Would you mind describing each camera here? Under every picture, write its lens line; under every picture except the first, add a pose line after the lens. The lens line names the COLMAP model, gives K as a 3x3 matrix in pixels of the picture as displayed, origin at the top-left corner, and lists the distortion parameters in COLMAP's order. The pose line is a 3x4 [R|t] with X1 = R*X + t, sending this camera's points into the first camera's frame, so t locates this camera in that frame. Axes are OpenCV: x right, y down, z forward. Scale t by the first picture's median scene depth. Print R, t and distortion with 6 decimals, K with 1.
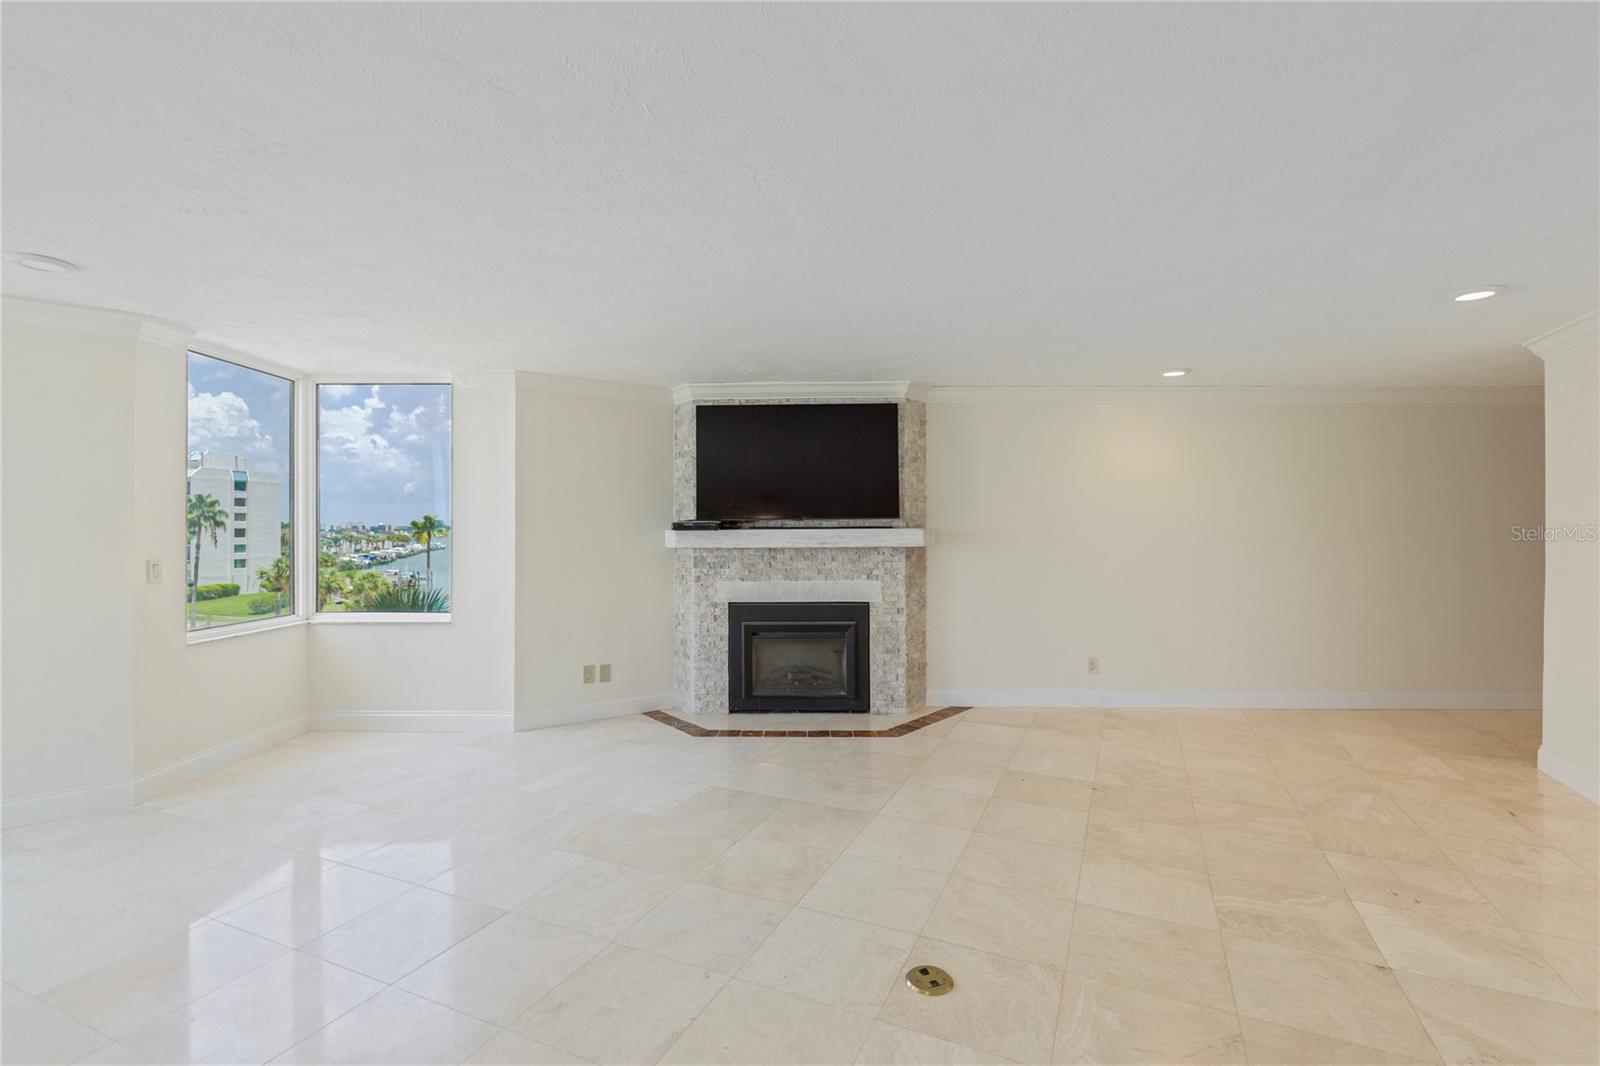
lens RADIAL K [[728.6, 0, 793.8], [0, 728.6, 526.4], [0, 0, 1]] dist [0.002839, -0.000132]
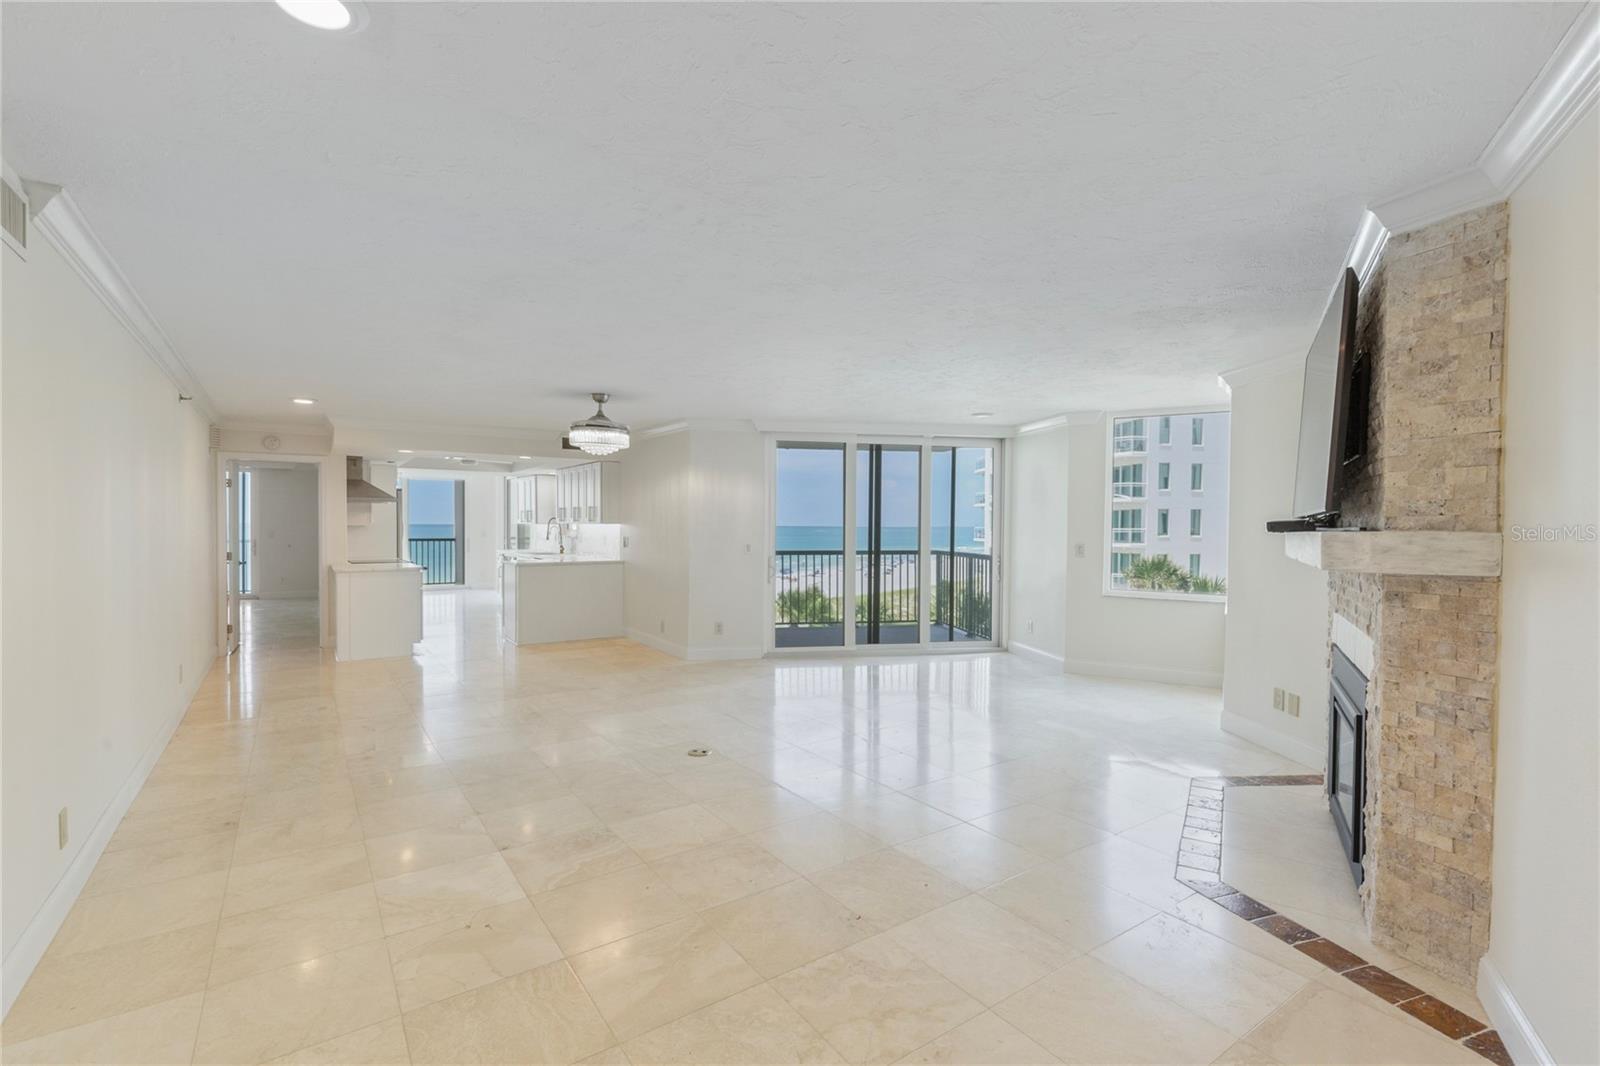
lens RADIAL K [[717.8, 0, 797.9], [0, 717.8, 532.7], [0, 0, 1]] dist [0.002575, -0.000163]
pose [[-0.503611, 0.008729, -0.863887, 0.713585], [-0.004602, 0.999908, 0.012786, -0.000633], [0.863918, 0.010415, -0.503524, 0.908534]]
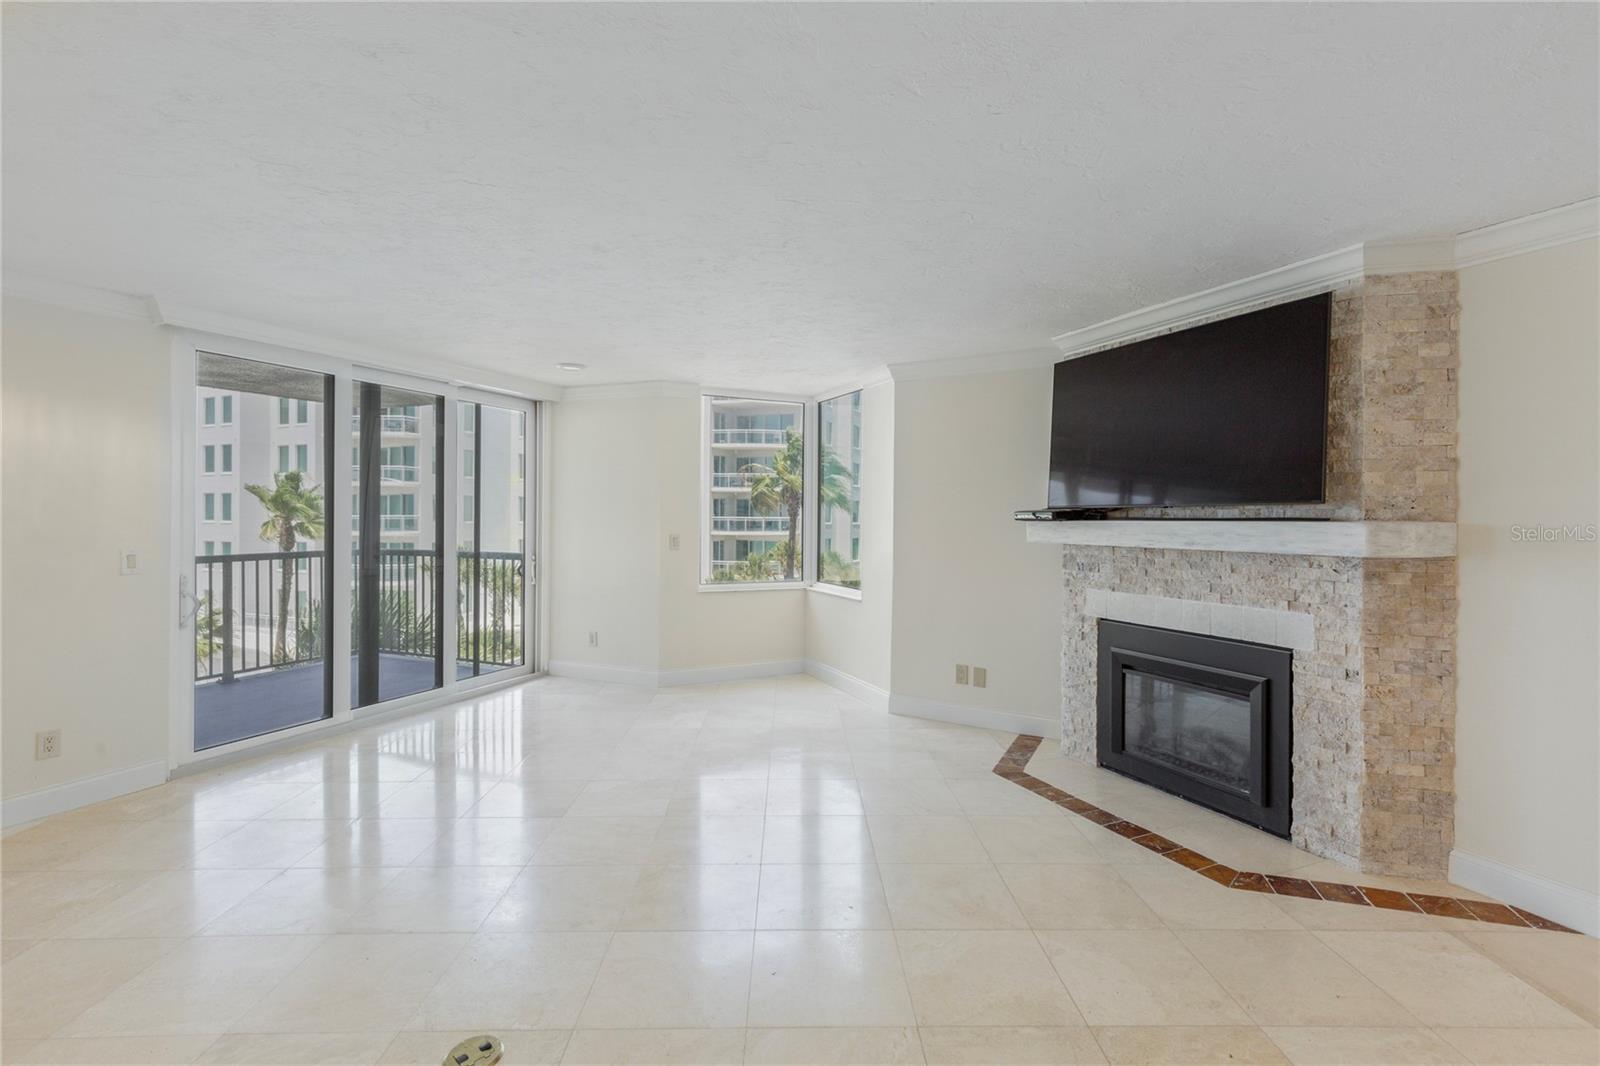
lens RADIAL K [[728.9, 0, 798.8], [0, 728.9, 513.5], [0, 0, 1]] dist [0.004297, 0.000206]
pose [[0.434955, 0.002785, -0.900448, 0.452176], [-0.005297, 0.999986, 0.000534, -0.001548], [0.900437, 0.004537, 0.434964, 0.396745]]
